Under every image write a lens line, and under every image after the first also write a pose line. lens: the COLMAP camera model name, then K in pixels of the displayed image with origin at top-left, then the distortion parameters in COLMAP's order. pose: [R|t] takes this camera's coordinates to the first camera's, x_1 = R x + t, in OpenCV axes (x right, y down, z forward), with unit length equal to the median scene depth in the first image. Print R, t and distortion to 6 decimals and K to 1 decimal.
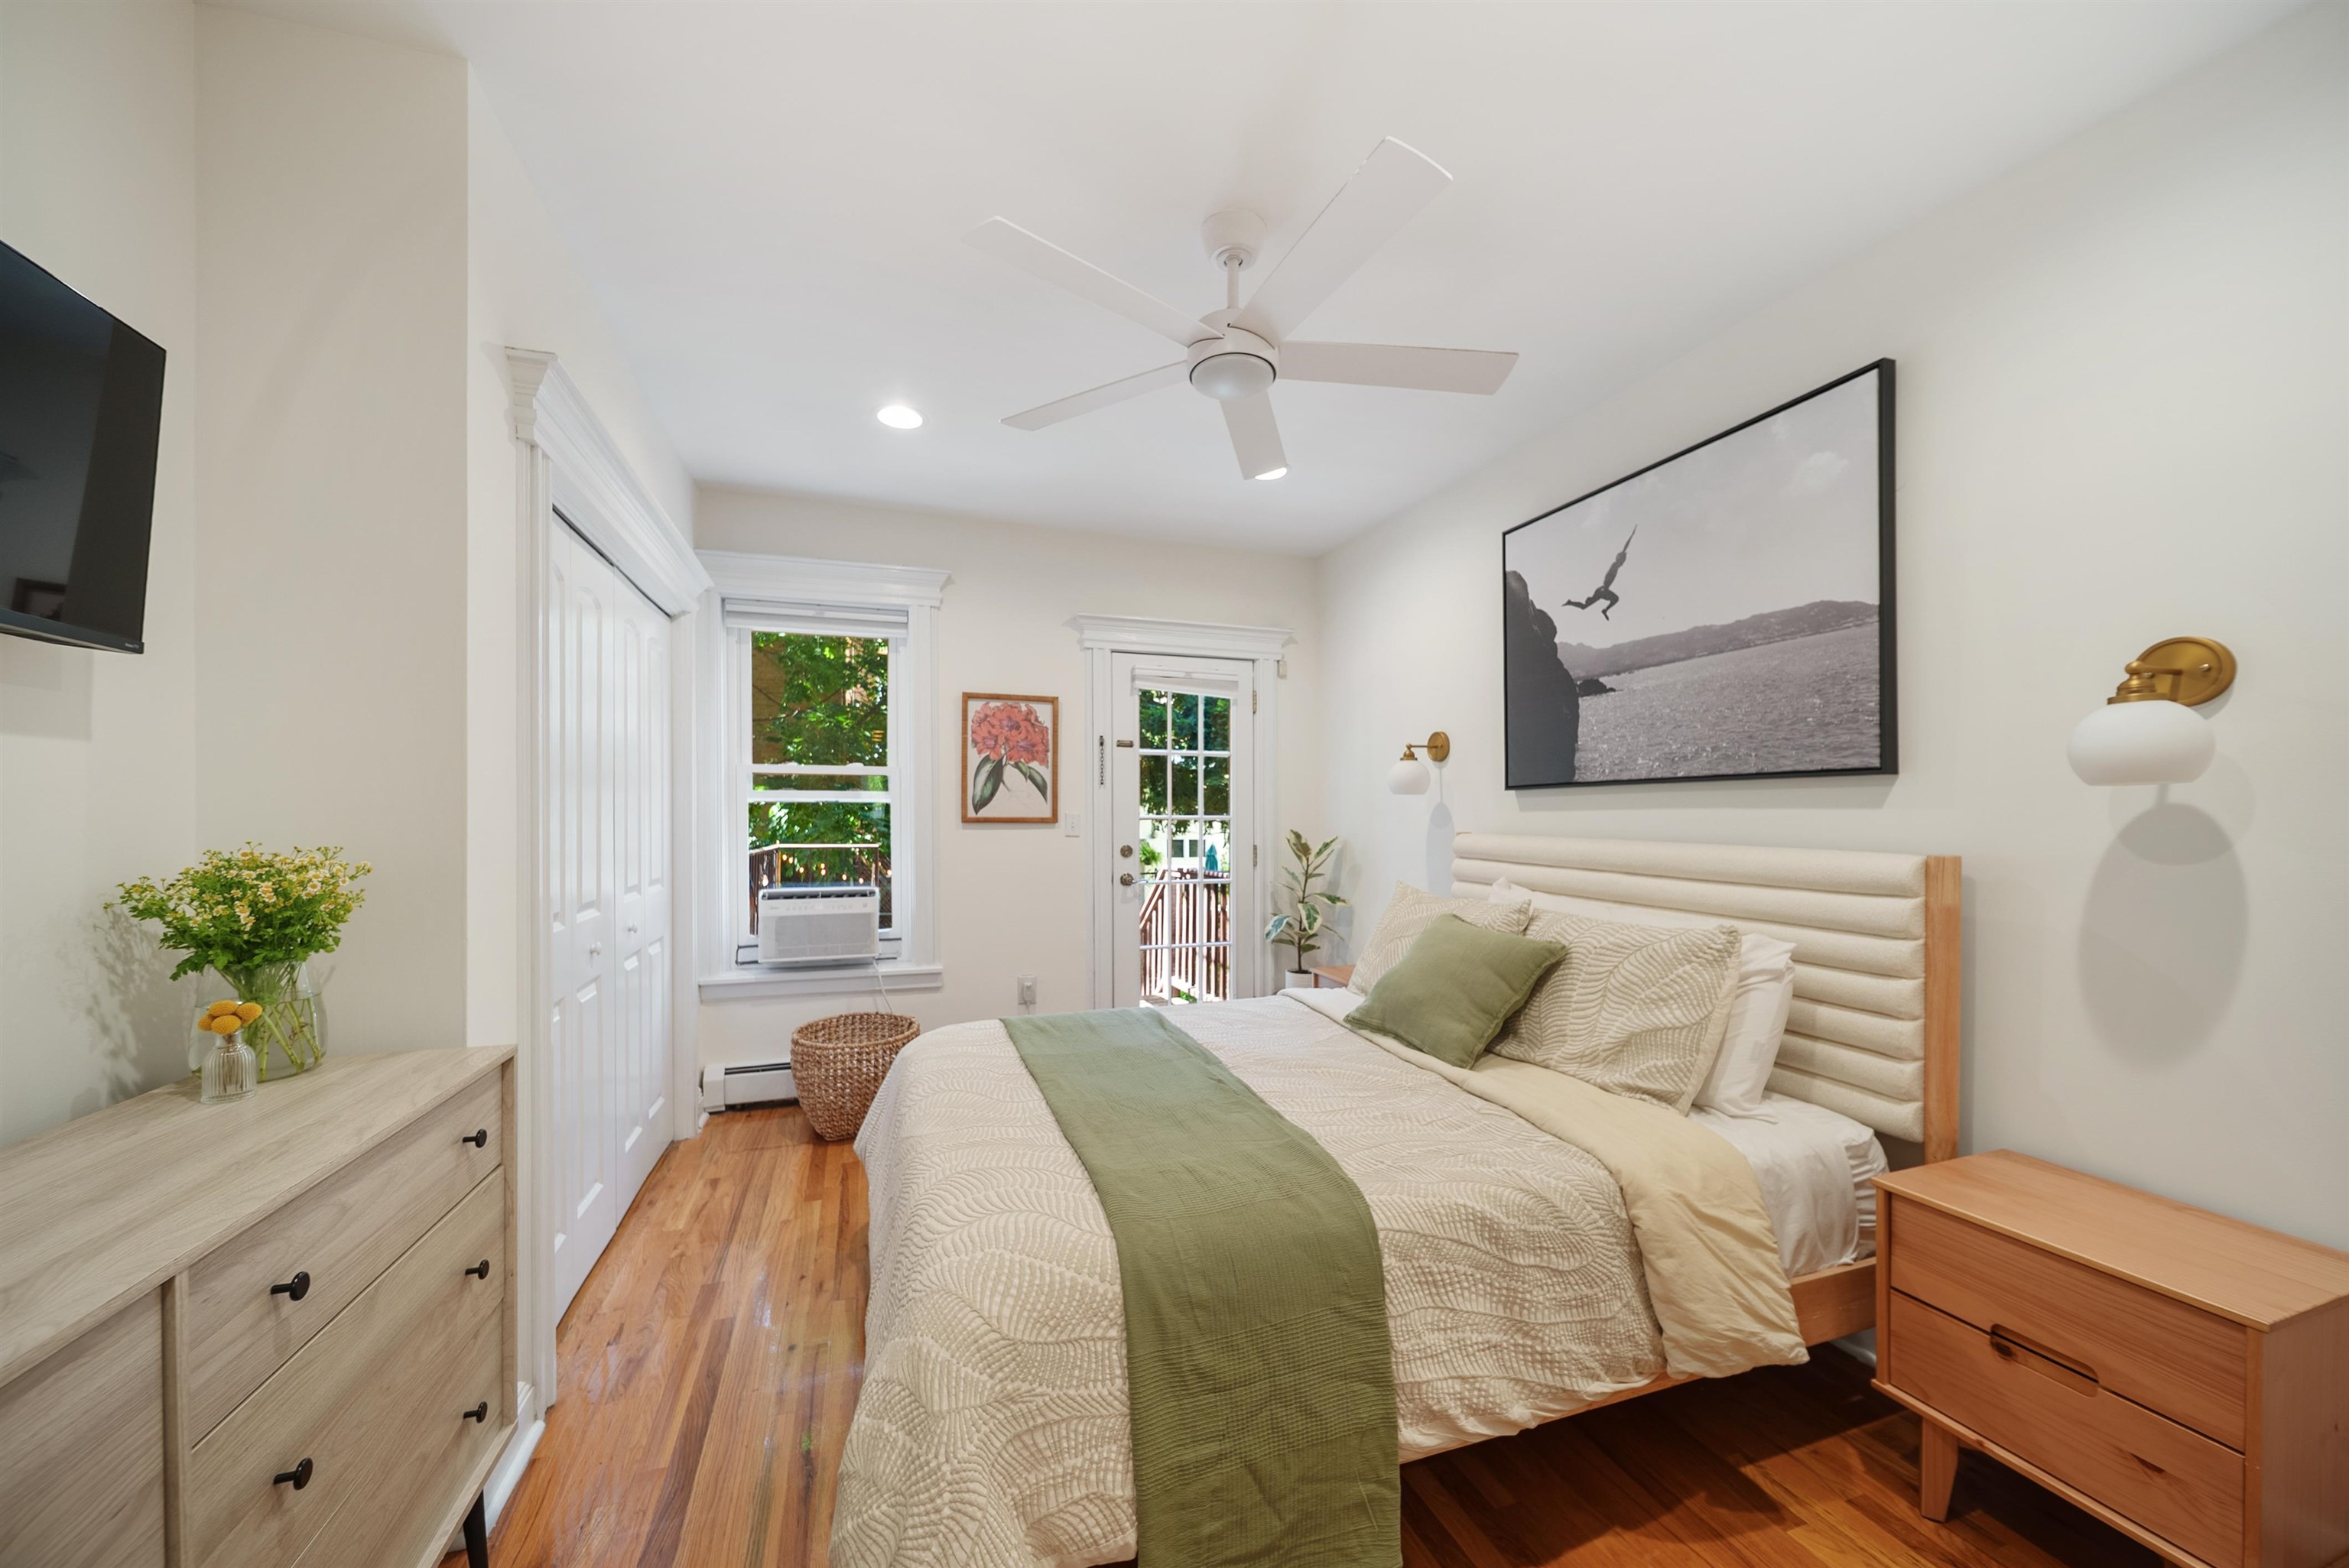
lens RADIAL K [[834.2, 0, 1154.0], [0, 834.2, 818.3], [0, 0, 1]] dist [-0.002156, -0.000412]
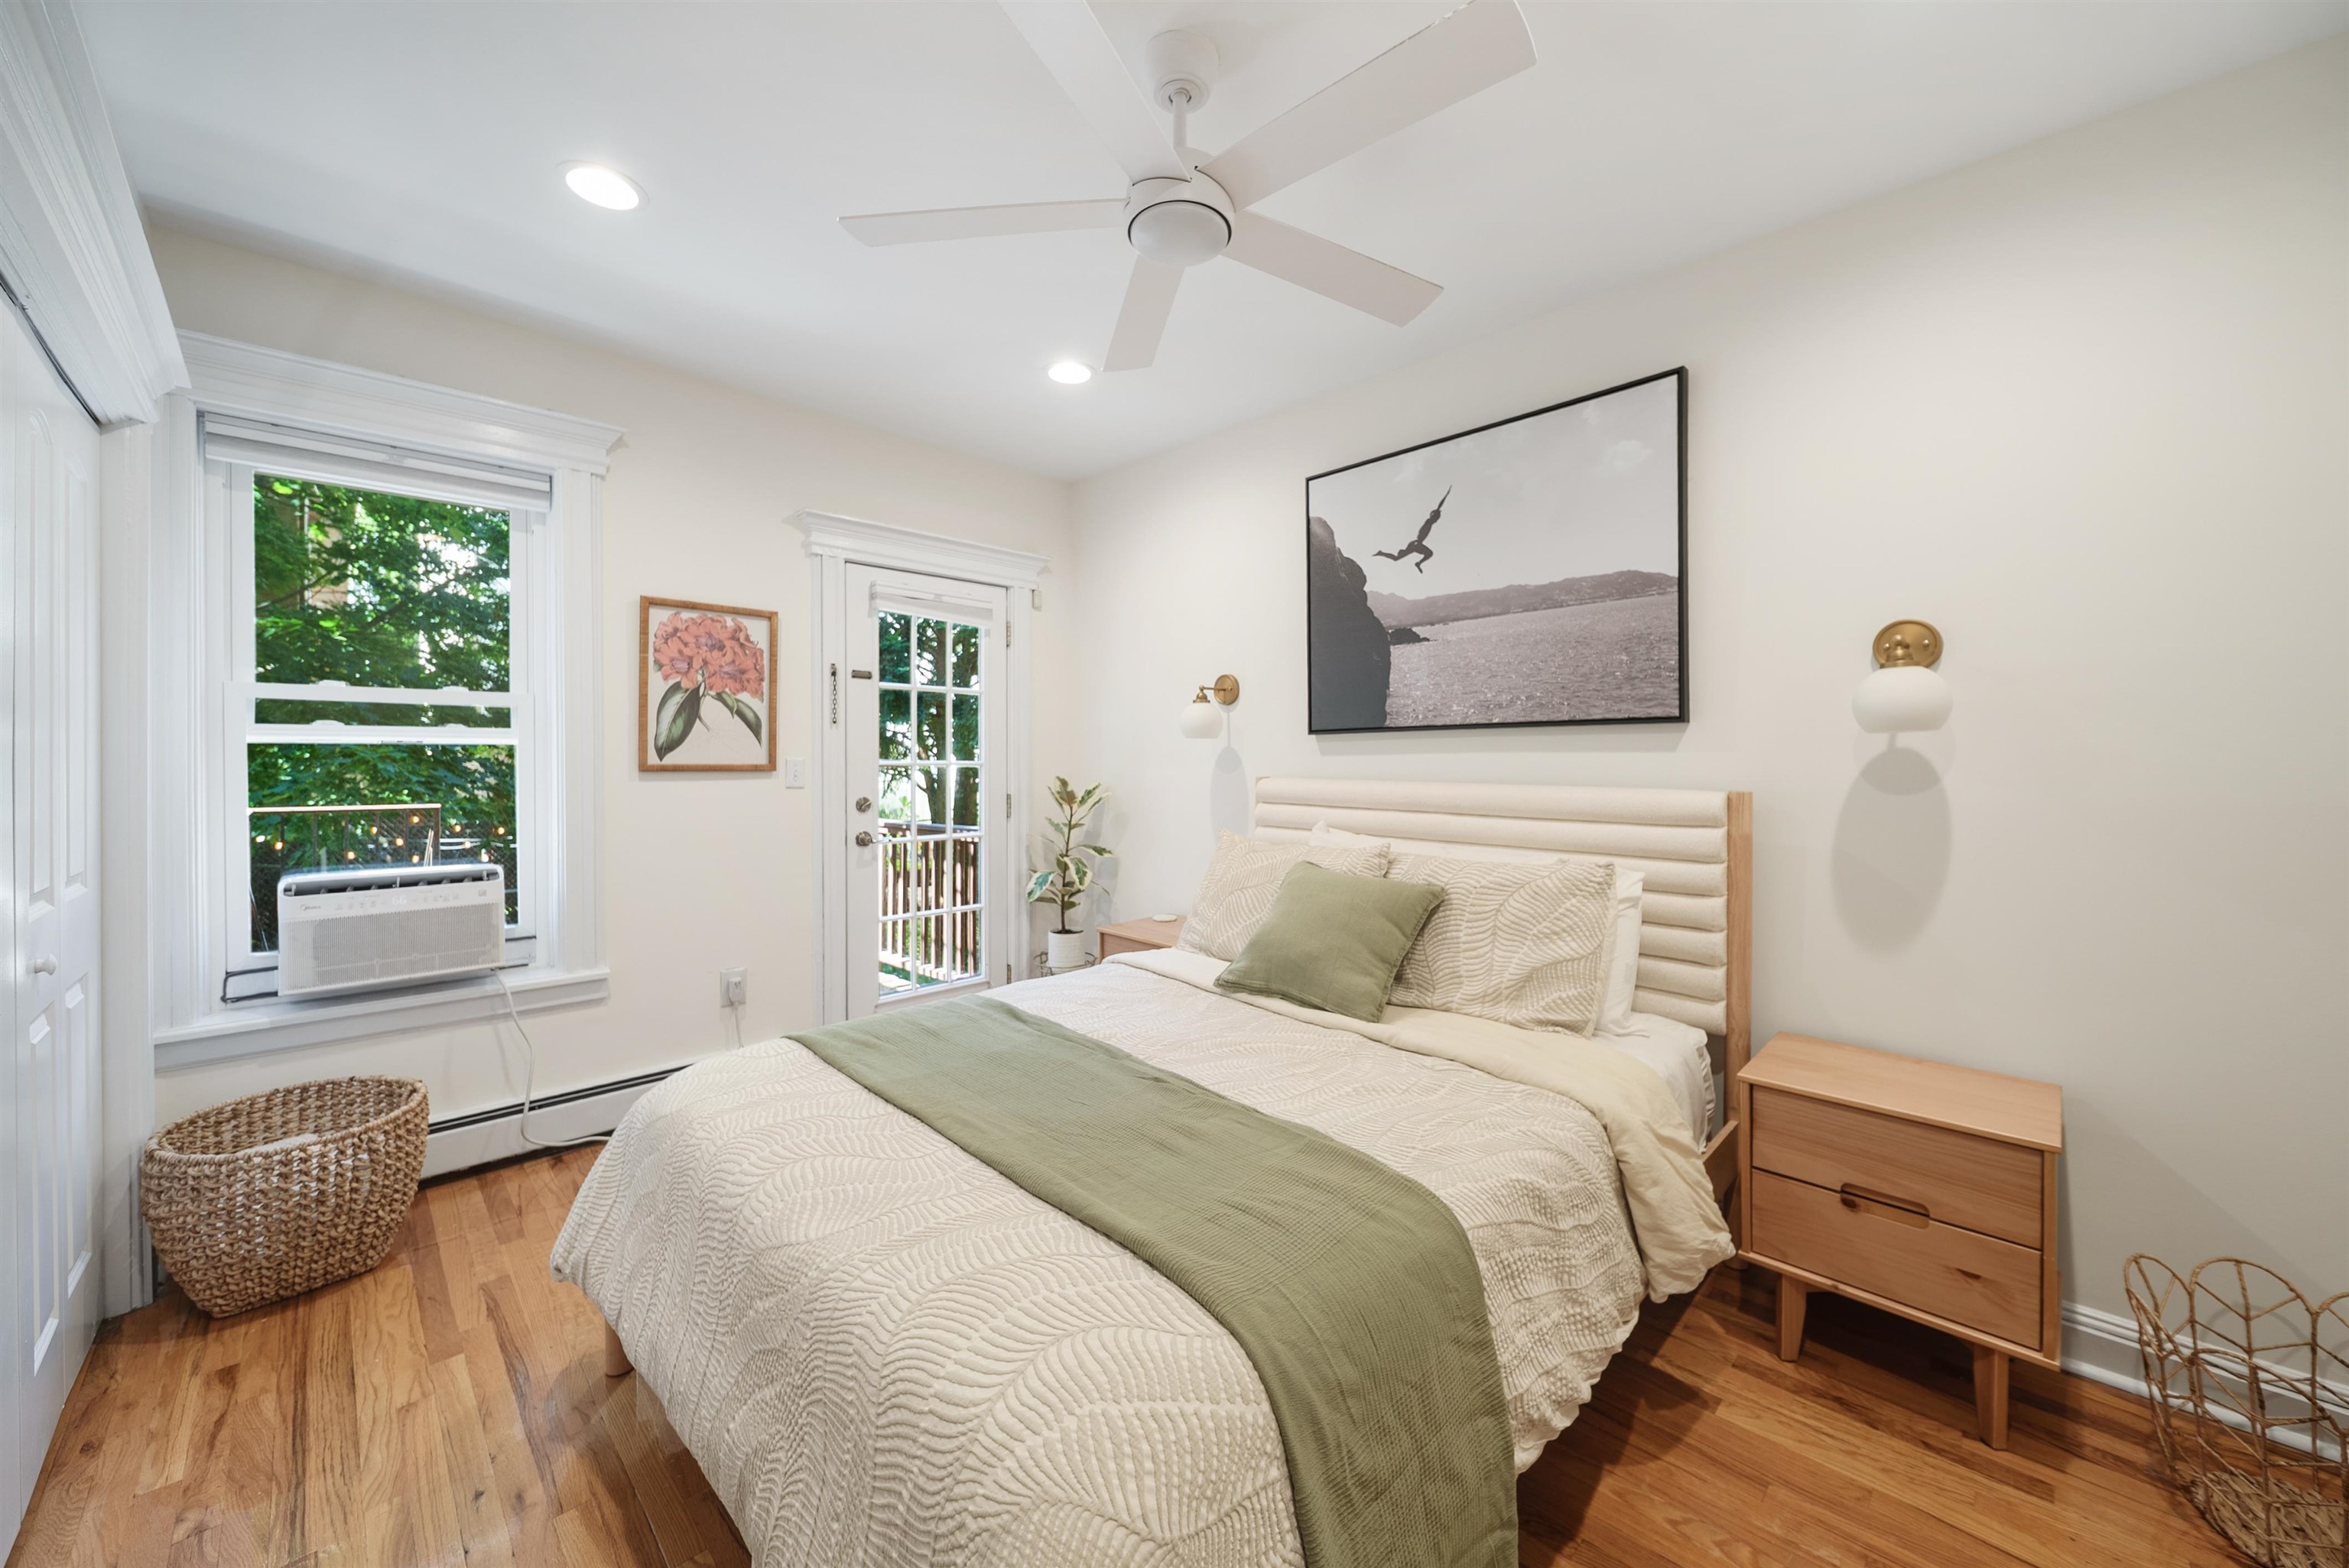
lens RADIAL K [[853.4, 0, 1169.3], [0, 853.4, 762.0], [0, 0, 1]] dist [-0.001448, -0.000398]
pose [[0.899387, -0.004135, 0.437133, -0.221564], [0.005497, 0.999983, -0.001849, 0.000522], [-0.437118, 0.004066, 0.899395, 0.181810]]
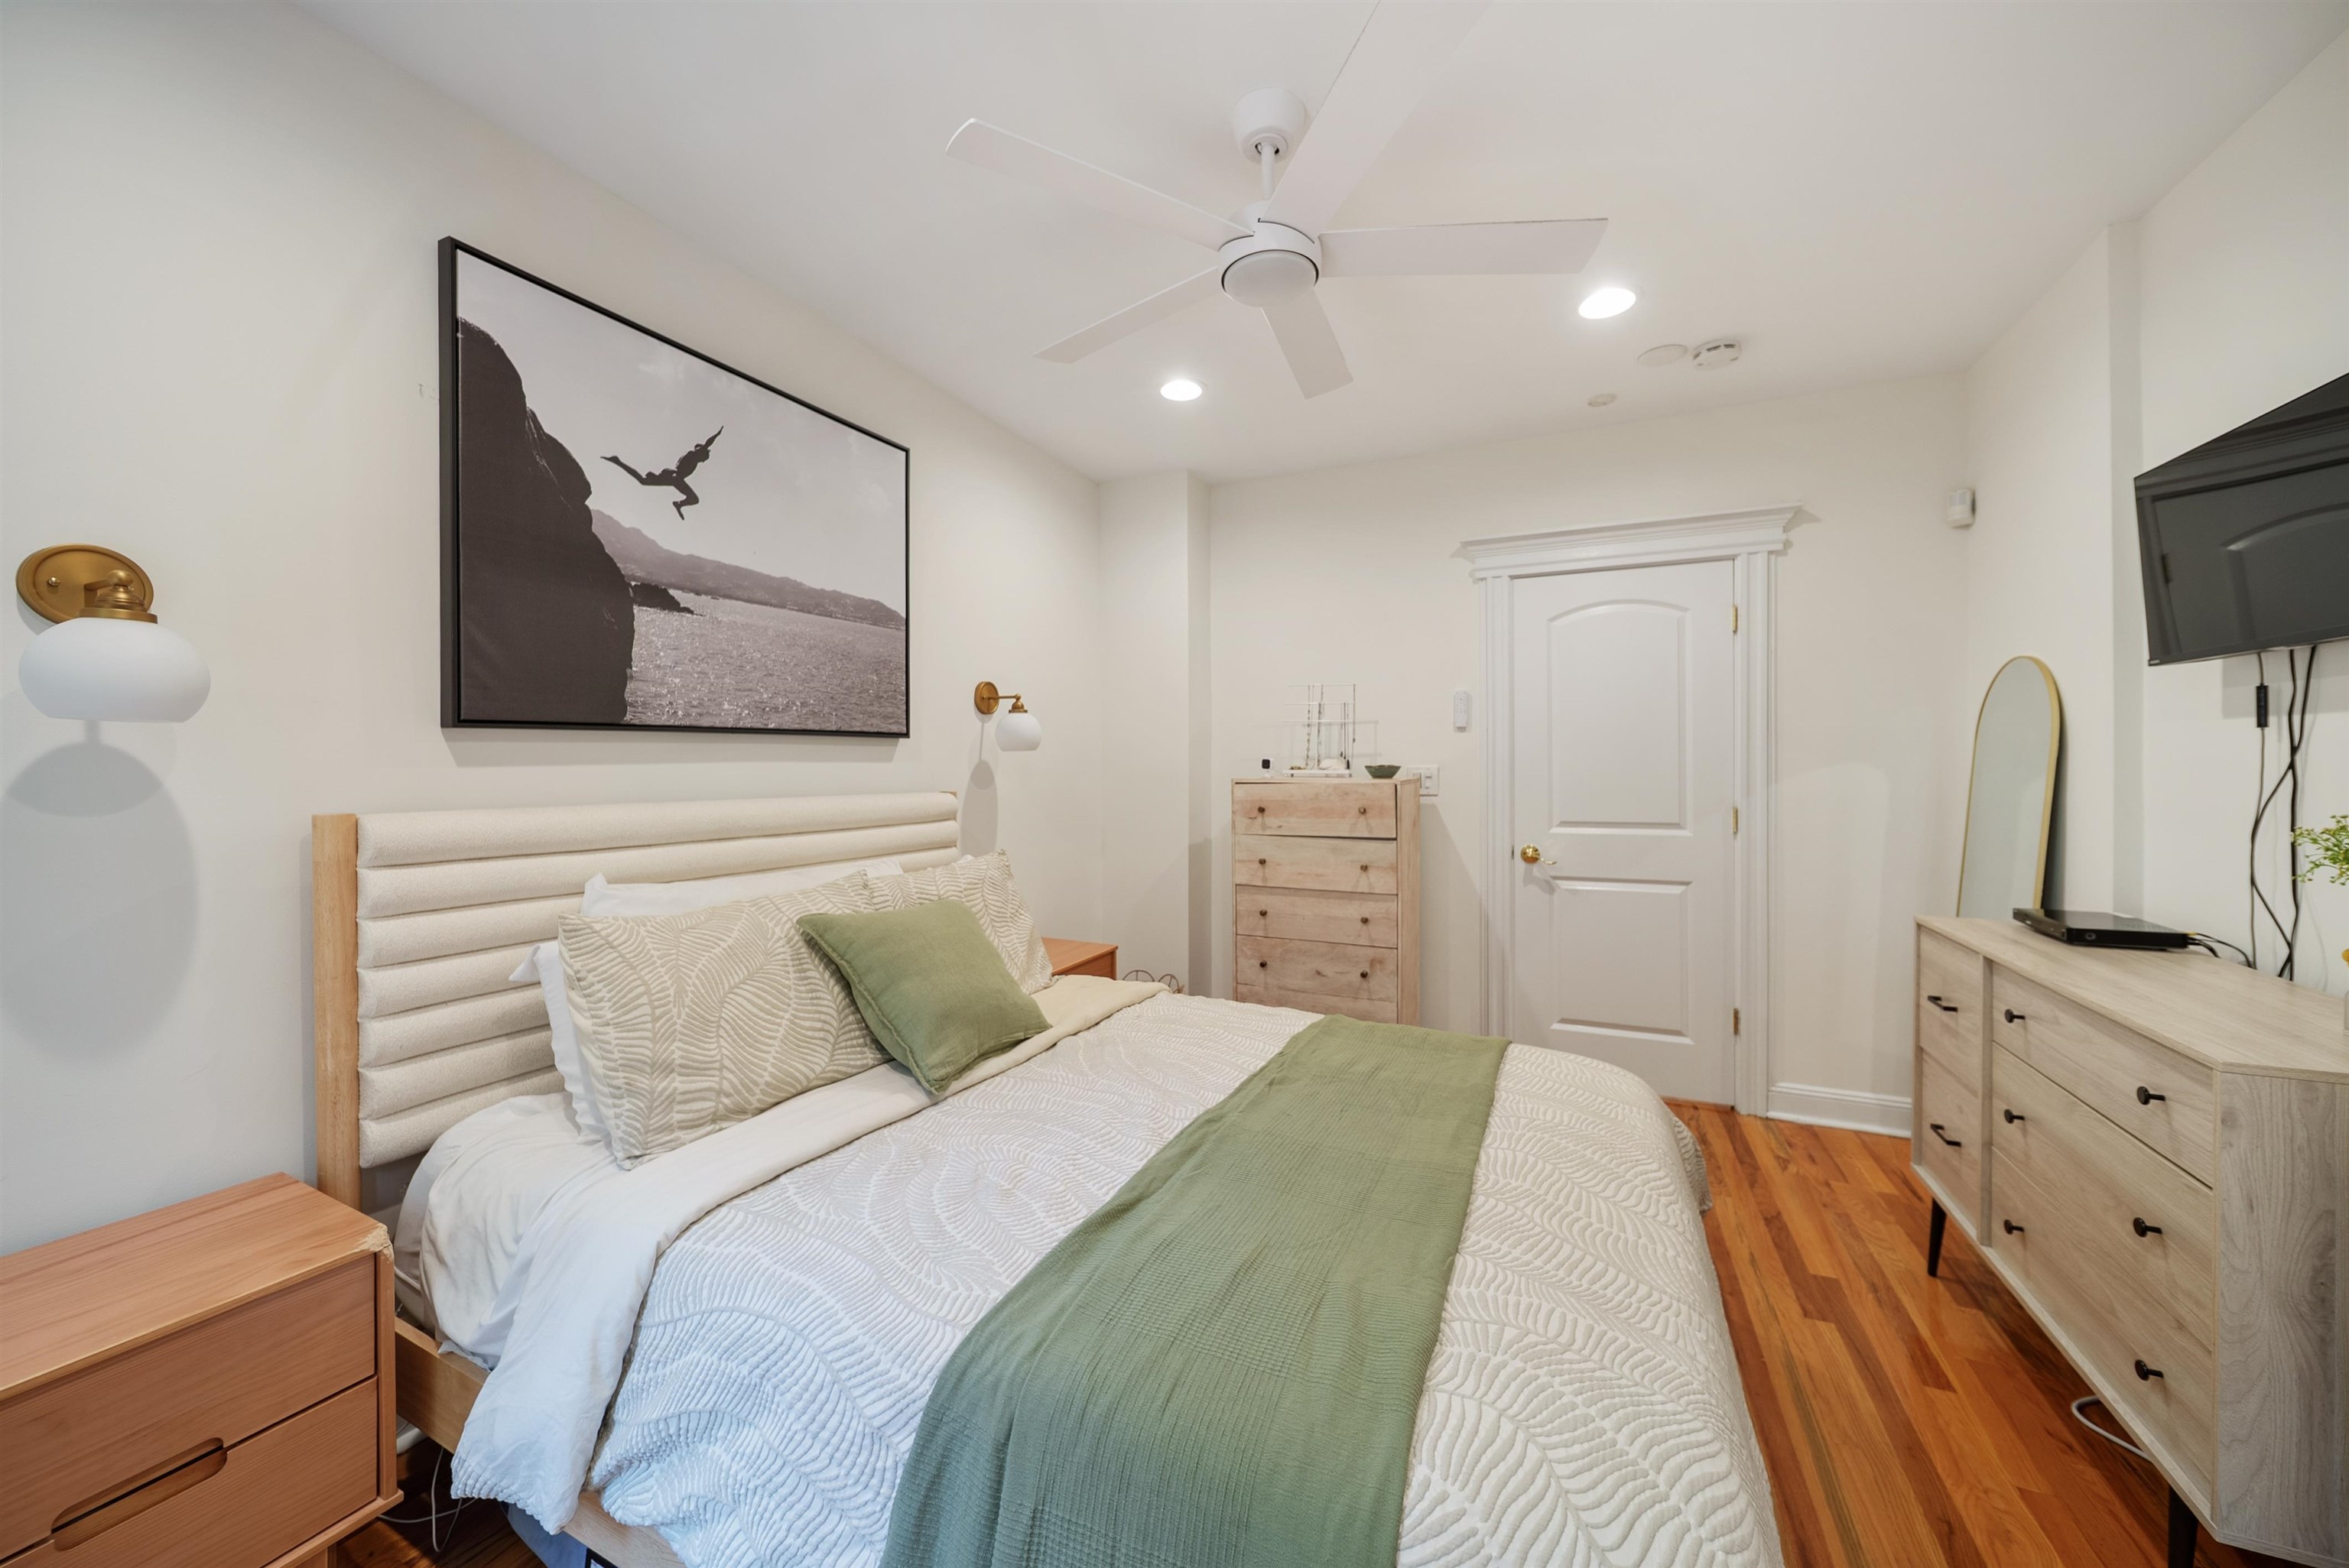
lens RADIAL K [[849.2, 0, 1174.0], [0, 849.2, 763.1], [0, 0, 1]] dist [-0.001523, -0.000367]
pose [[-0.725946, 0.002099, 0.687748, -0.346720], [0.009037, 0.999938, 0.006487, -0.012037], [-0.687692, 0.010925, -0.725920, 1.321233]]
